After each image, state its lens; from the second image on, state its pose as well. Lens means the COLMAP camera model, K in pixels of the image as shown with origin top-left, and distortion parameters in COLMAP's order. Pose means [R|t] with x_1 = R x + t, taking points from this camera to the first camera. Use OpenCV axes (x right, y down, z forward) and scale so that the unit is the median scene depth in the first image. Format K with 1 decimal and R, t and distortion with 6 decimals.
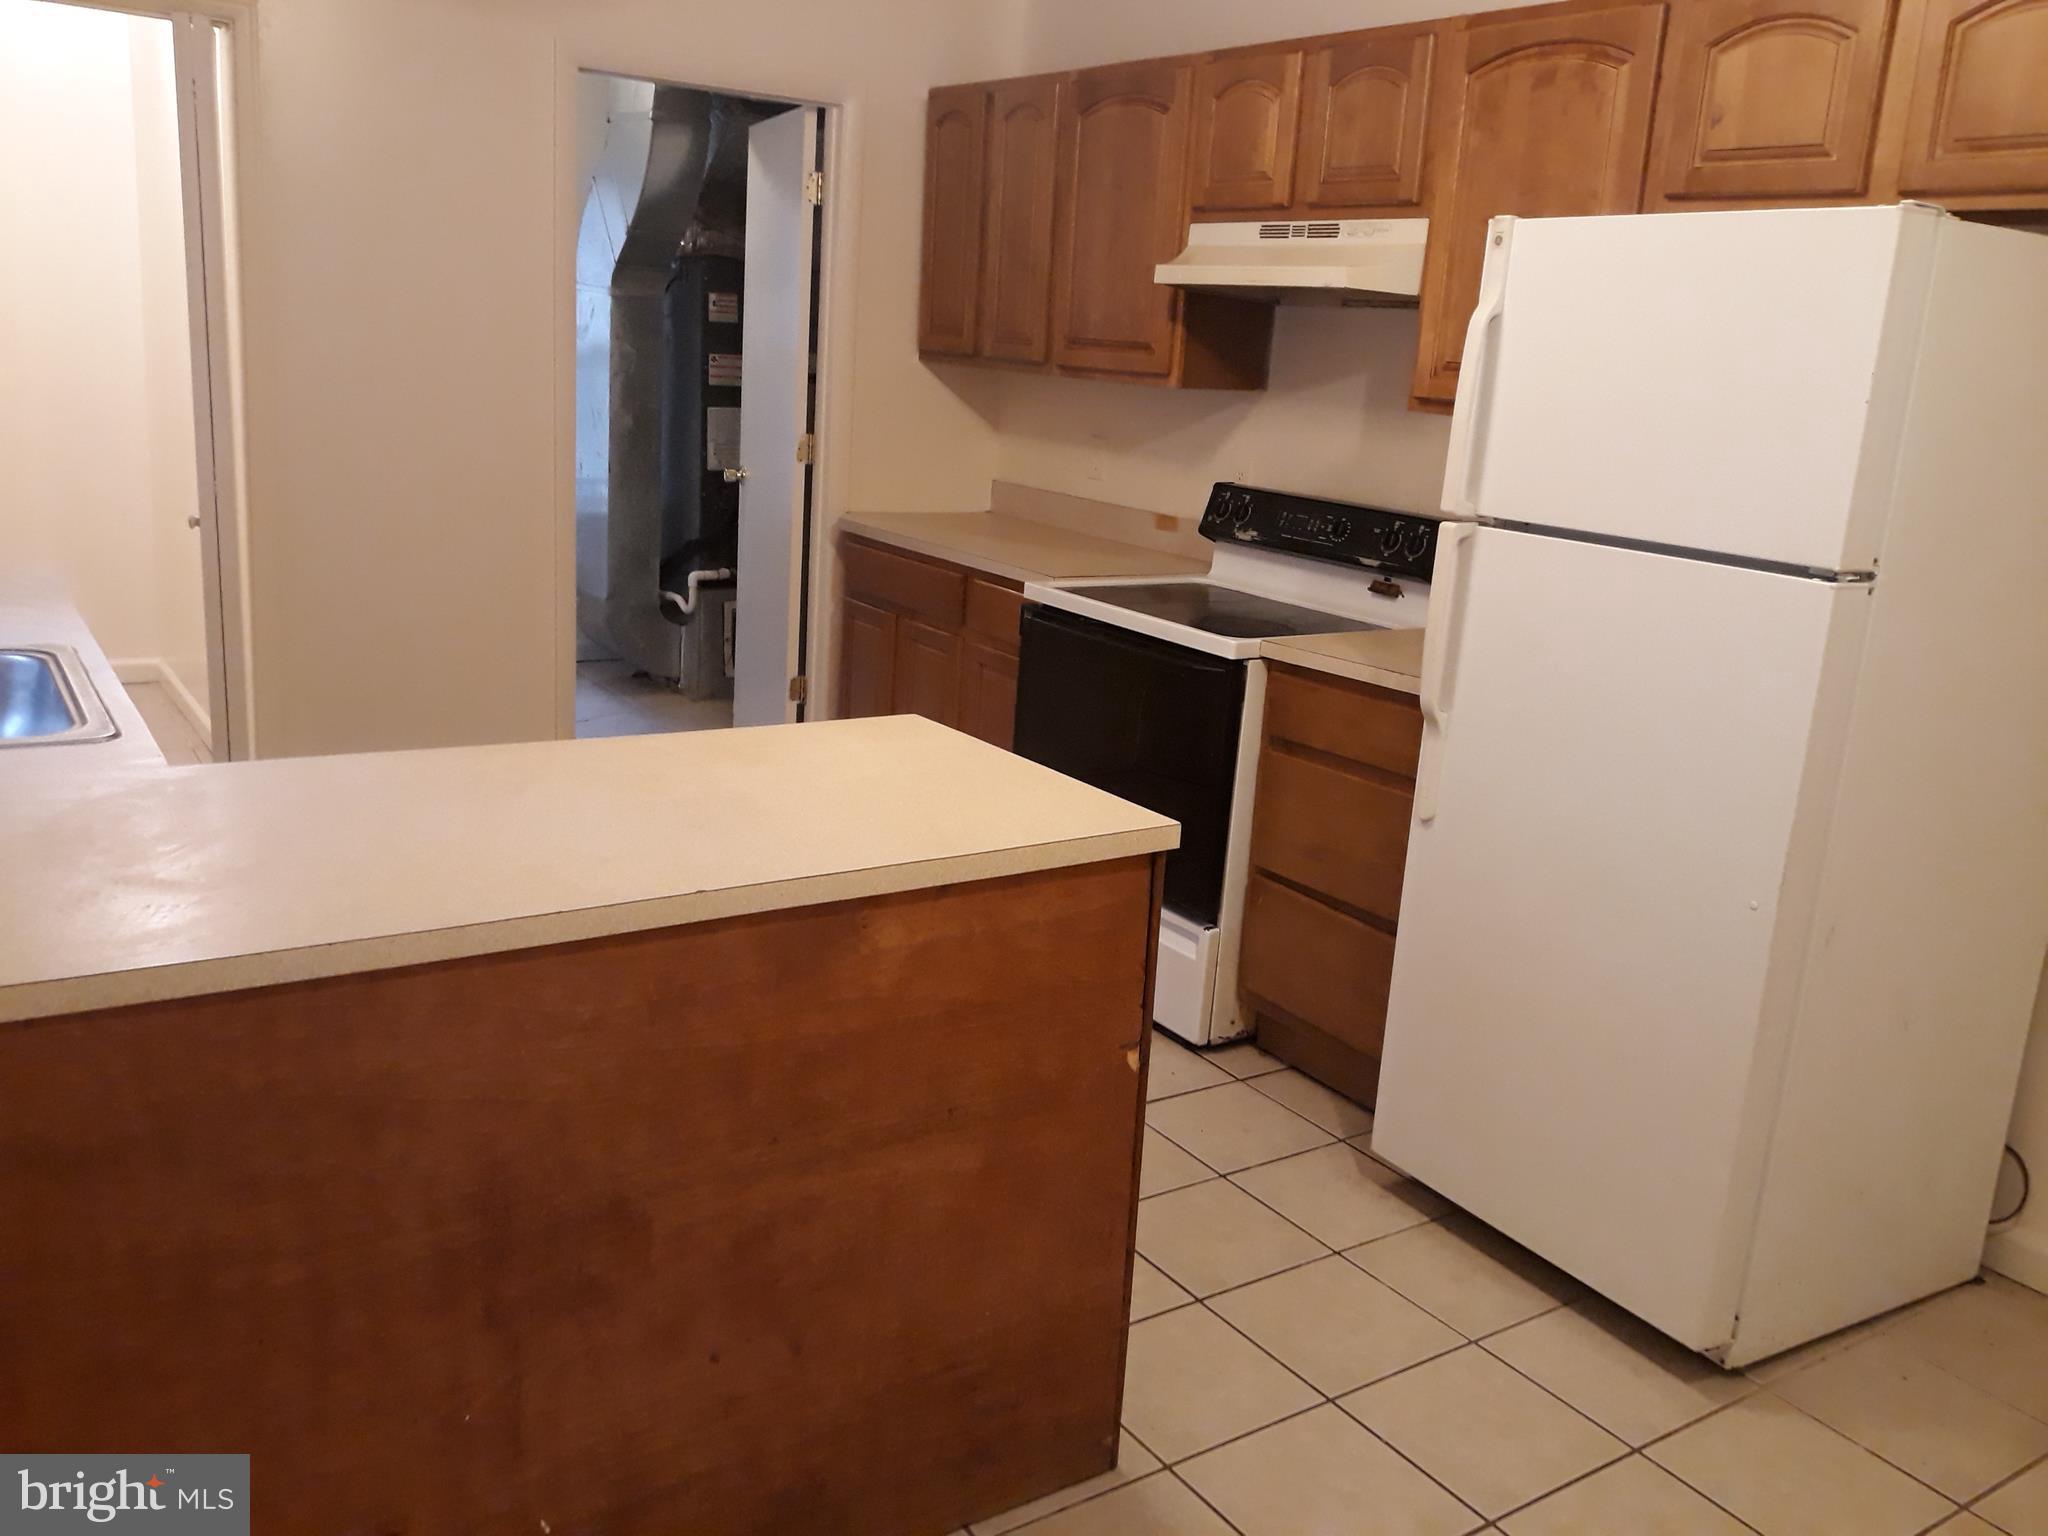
lens RADIAL K [[1652.9, 0, 1024.5], [0, 1652.9, 769.0], [0, 0, 1]] dist [0.031436, 0.000482]
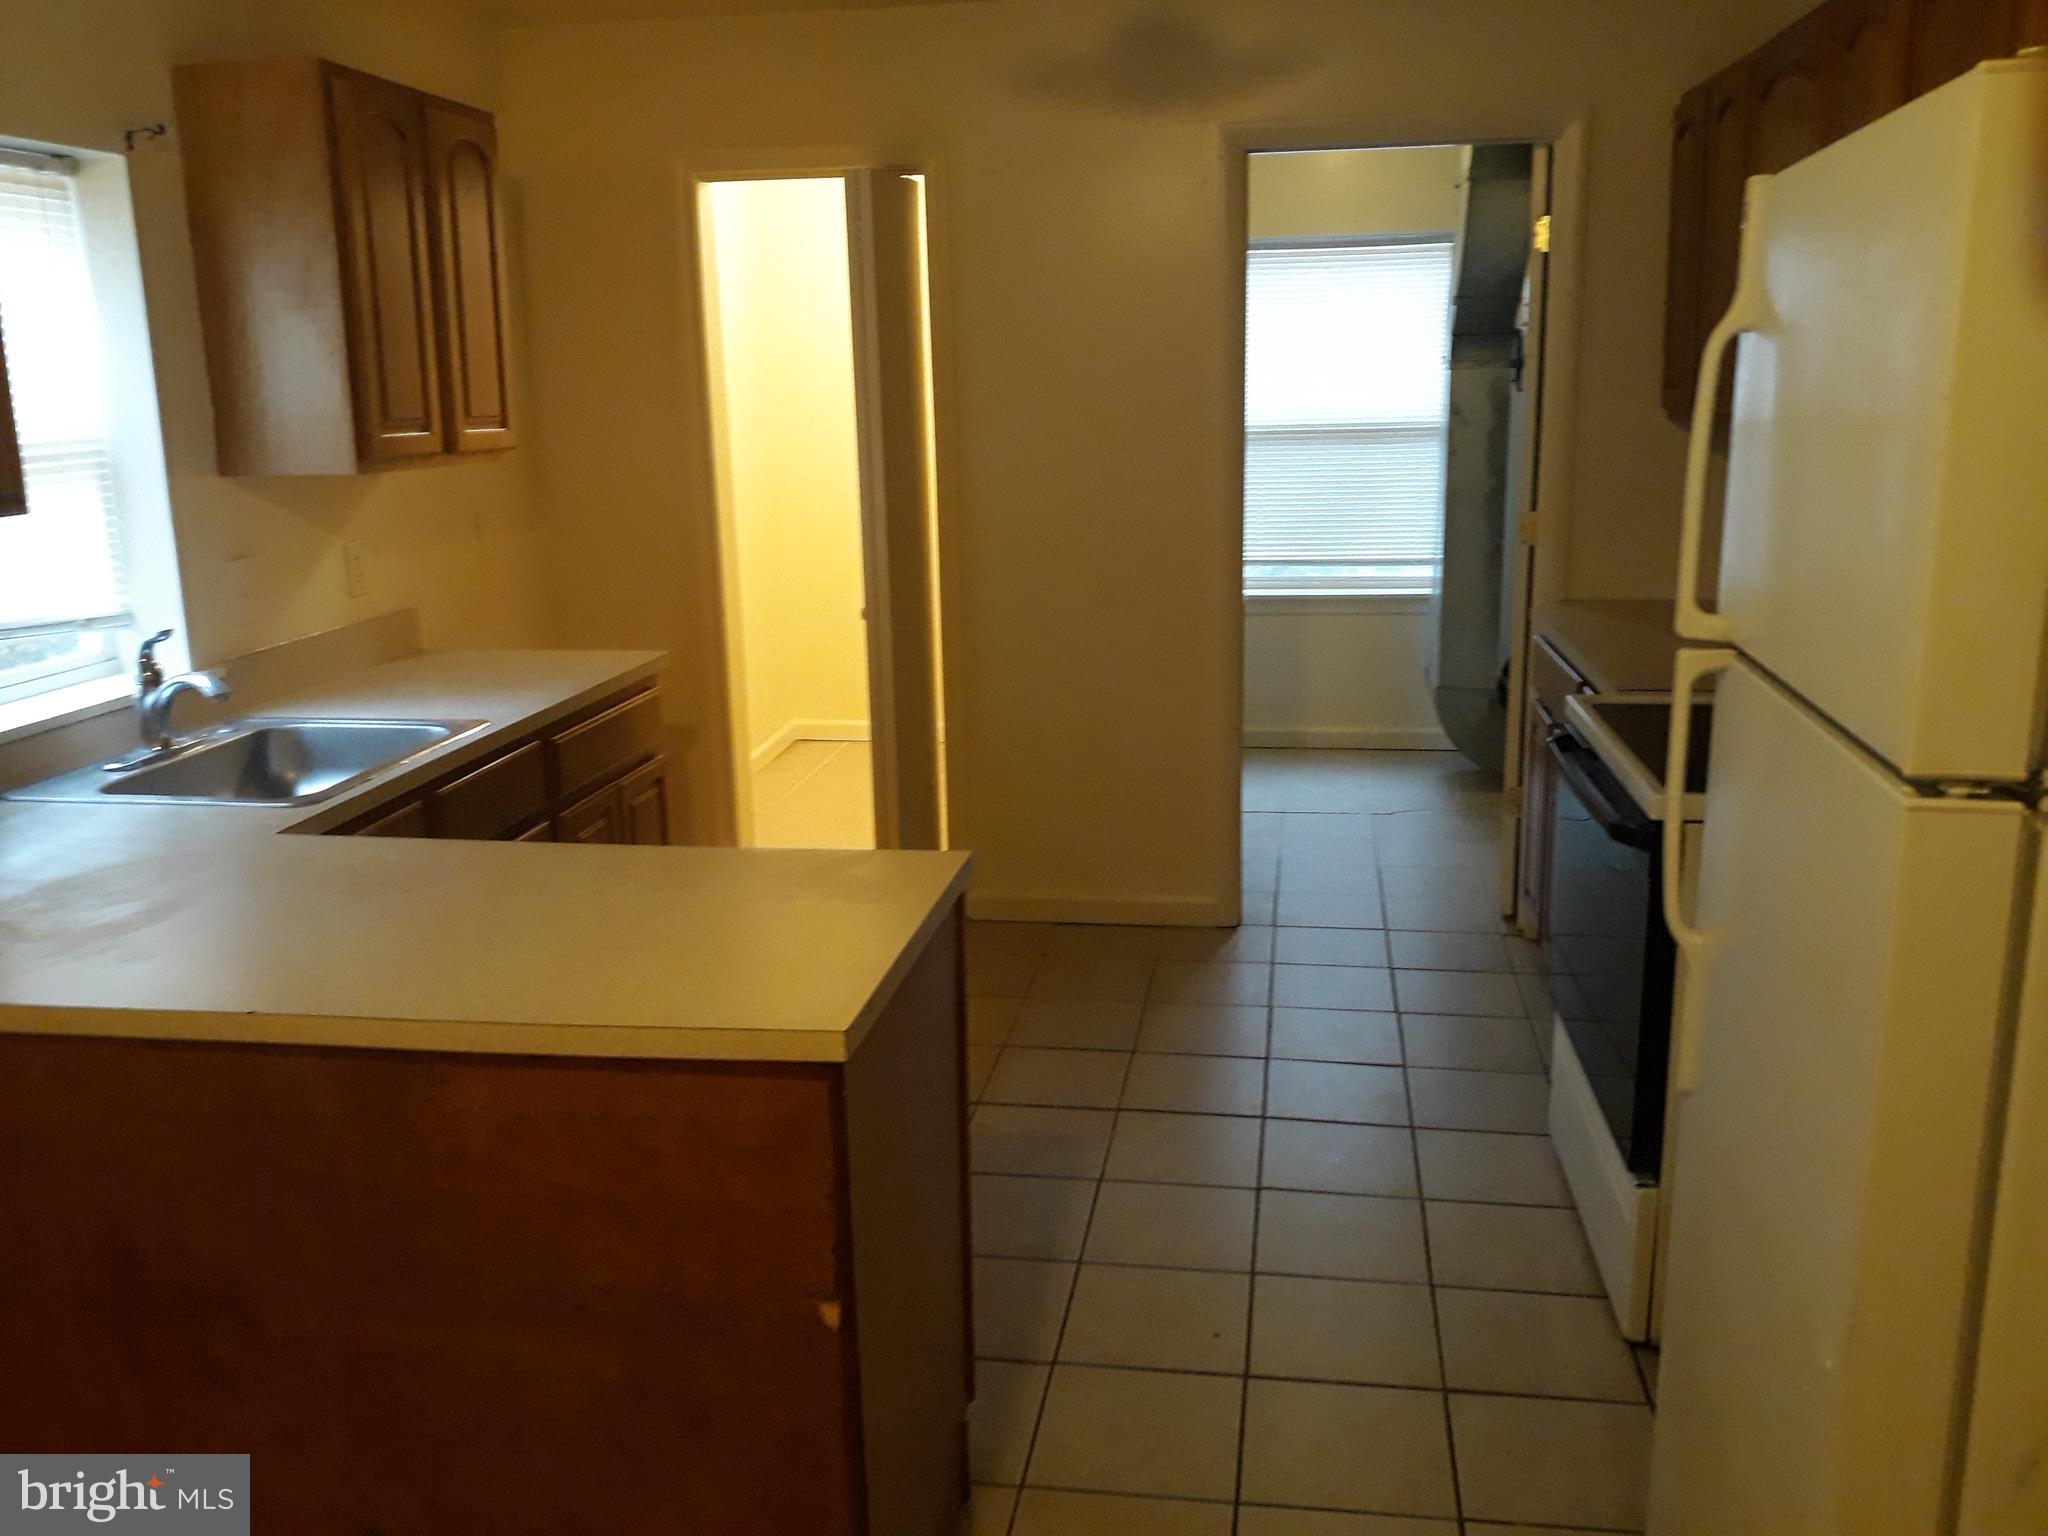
lens RADIAL K [[1669.0, 0, 1026.5], [0, 1669.0, 761.1], [0, 0, 1]] dist [-0.007362, -0.005886]
pose [[0.740252, 0.071817, -0.668483, 0.266933], [-0.102279, 0.994735, -0.006393, -0.038773], [0.664504, 0.073104, 0.743700, 0.180260]]
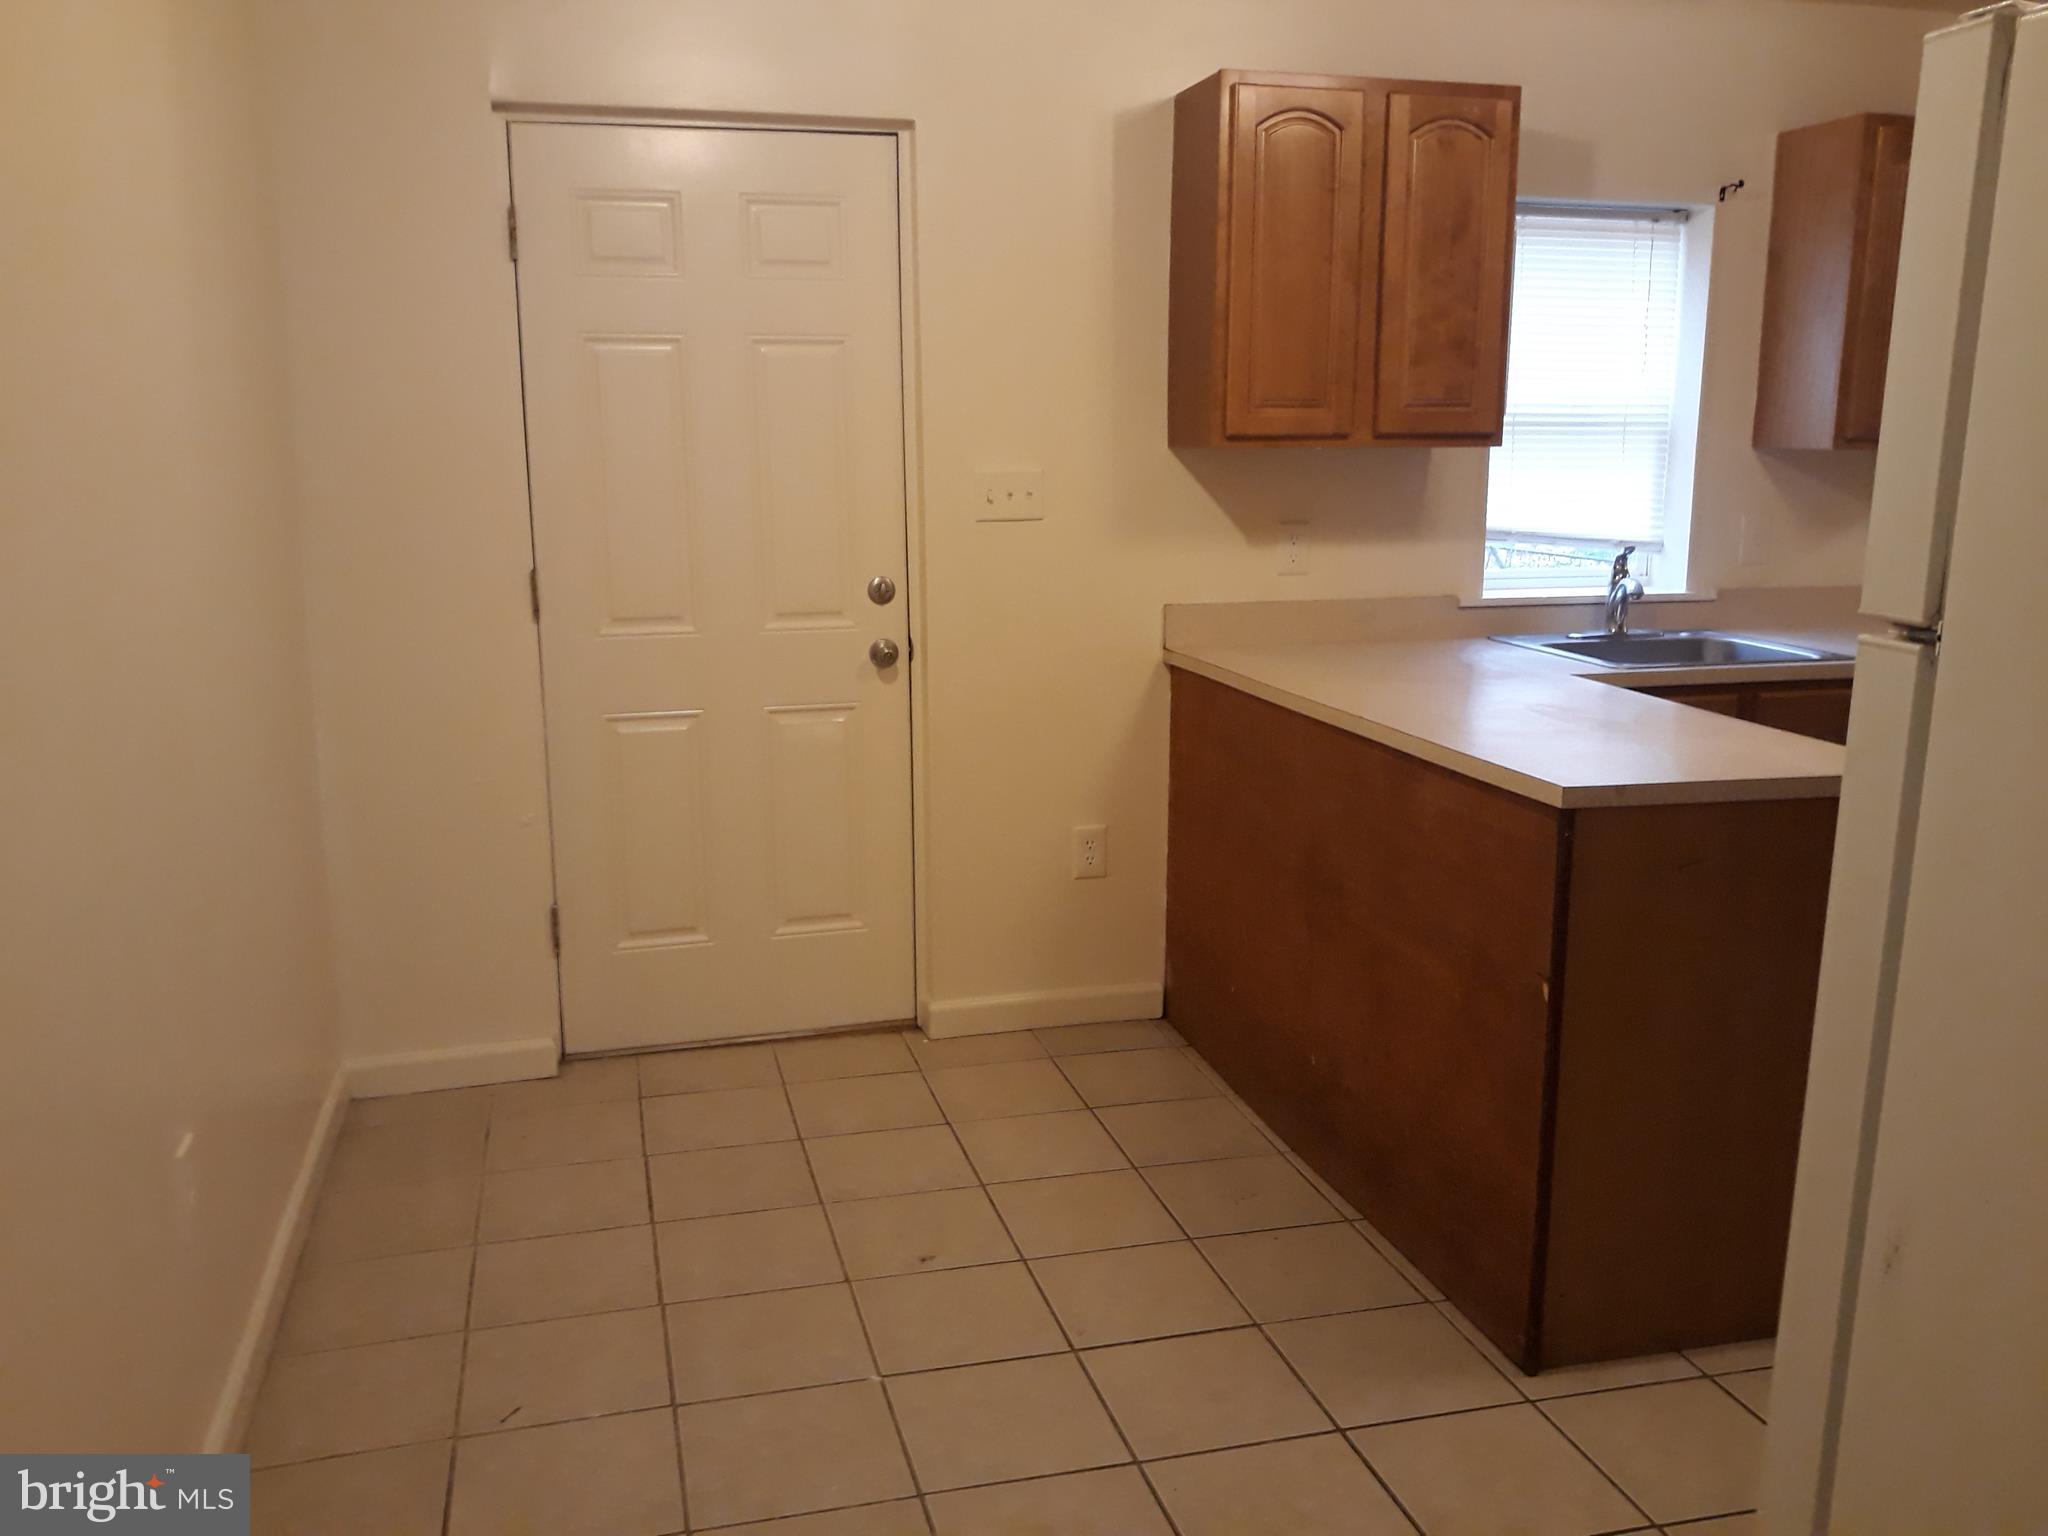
lens RADIAL K [[1669.0, 0, 1020.2], [0, 1669.0, 755.4], [0, 0, 1]] dist [0.103712, -0.251440]
pose [[-0.316755, 0.111673, -0.941911, 0.512351], [-0.266224, 0.942659, 0.201291, -0.047260], [0.910380, 0.314519, -0.268862, 0.377998]]
